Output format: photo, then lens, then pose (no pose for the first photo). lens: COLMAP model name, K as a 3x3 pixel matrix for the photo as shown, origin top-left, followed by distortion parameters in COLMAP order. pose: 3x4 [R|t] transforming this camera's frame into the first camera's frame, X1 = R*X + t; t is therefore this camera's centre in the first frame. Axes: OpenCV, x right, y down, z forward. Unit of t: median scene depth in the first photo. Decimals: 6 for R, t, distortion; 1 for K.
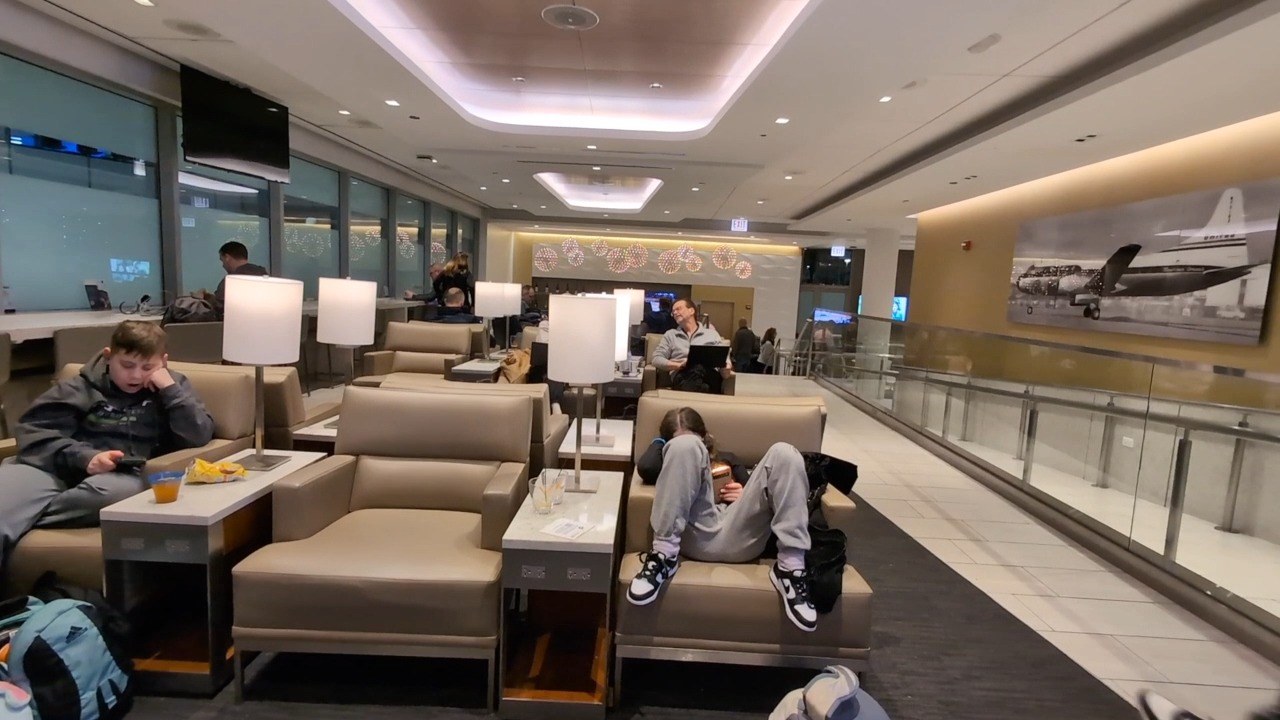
lens RADIAL K [[632.4, 0, 639.7], [0, 632.4, 358.9], [0, 0, 1]] dist [0.001915, 0.000204]
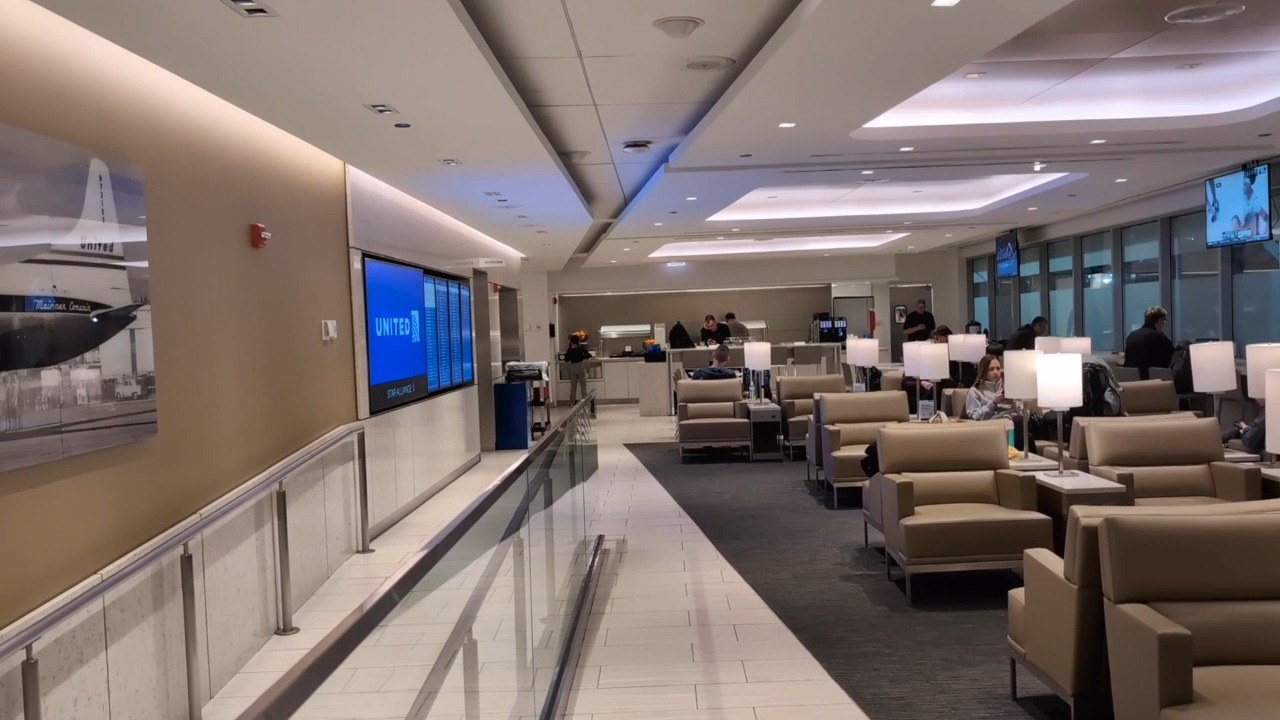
lens RADIAL K [[1154.7, 0, 641.2], [0, 1154.7, 362.9], [0, 0, 1]] dist [0.000385, -0.003872]
pose [[-0.999868, -0.014096, -0.008137, 0.488134], [-0.015155, 0.988652, 0.149460, -0.255600], [0.005938, 0.149564, -0.988734, 2.020320]]
